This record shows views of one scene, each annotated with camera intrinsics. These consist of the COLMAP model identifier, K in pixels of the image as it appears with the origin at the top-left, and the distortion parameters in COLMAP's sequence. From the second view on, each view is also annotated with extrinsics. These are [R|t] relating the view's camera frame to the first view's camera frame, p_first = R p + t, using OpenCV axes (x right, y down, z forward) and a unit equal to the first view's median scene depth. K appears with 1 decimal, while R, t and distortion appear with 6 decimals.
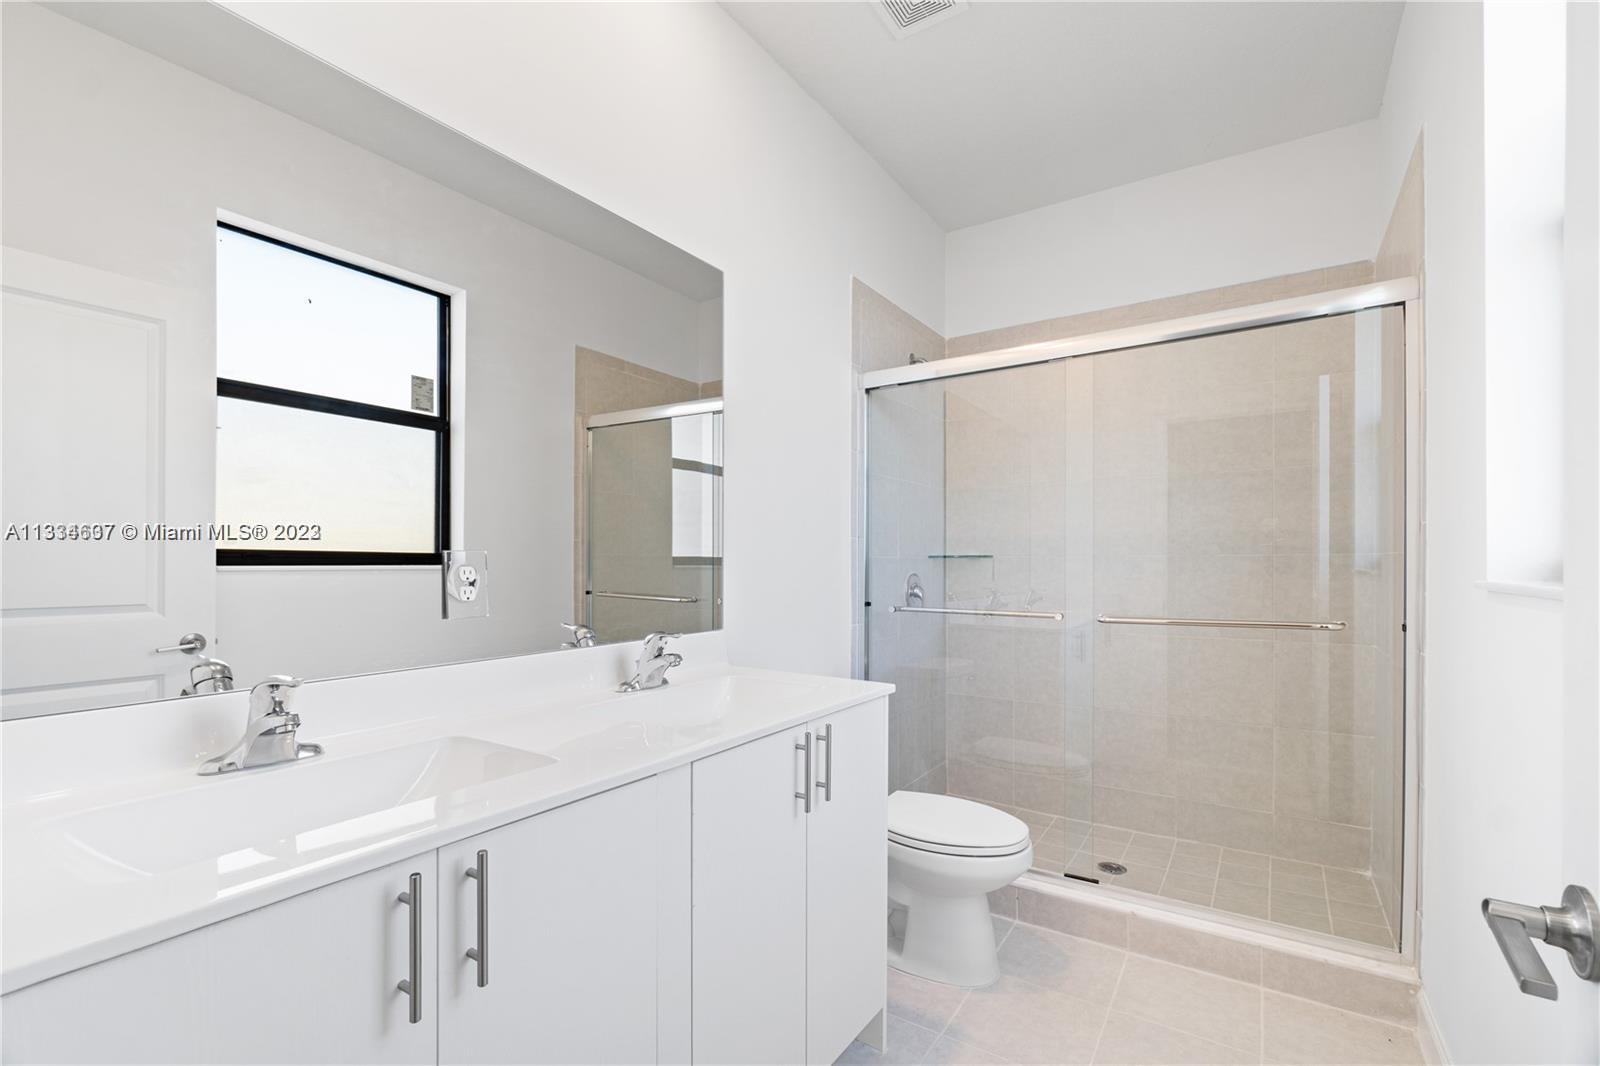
lens RADIAL K [[686.7, 0, 803.0], [0, 686.7, 547.0], [0, 0, 1]] dist [0.002630, 0.000638]
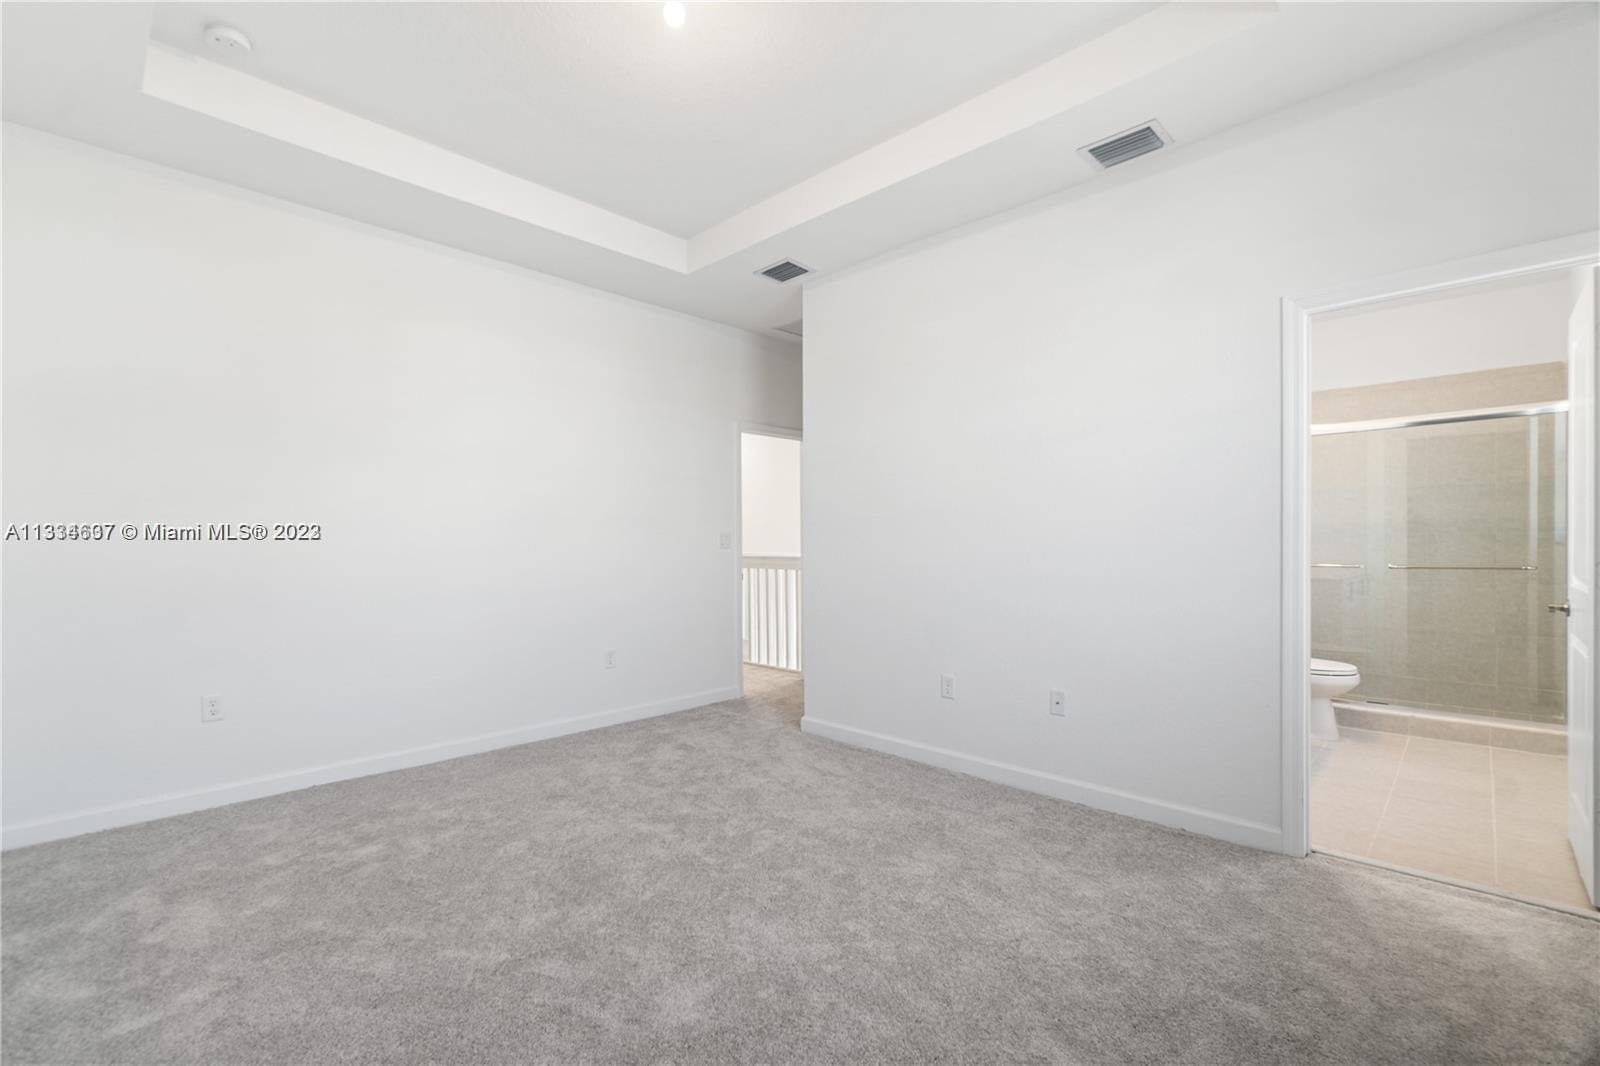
lens RADIAL K [[686.7, 0, 798.2], [0, 686.7, 532.1], [0, 0, 1]] dist [0.002630, 0.000638]
pose [[0.982635, 0.002992, -0.185526, -0.802061], [0.000110, 0.999860, 0.016707, -0.022741], [0.185551, -0.016437, 0.982497, -1.136156]]
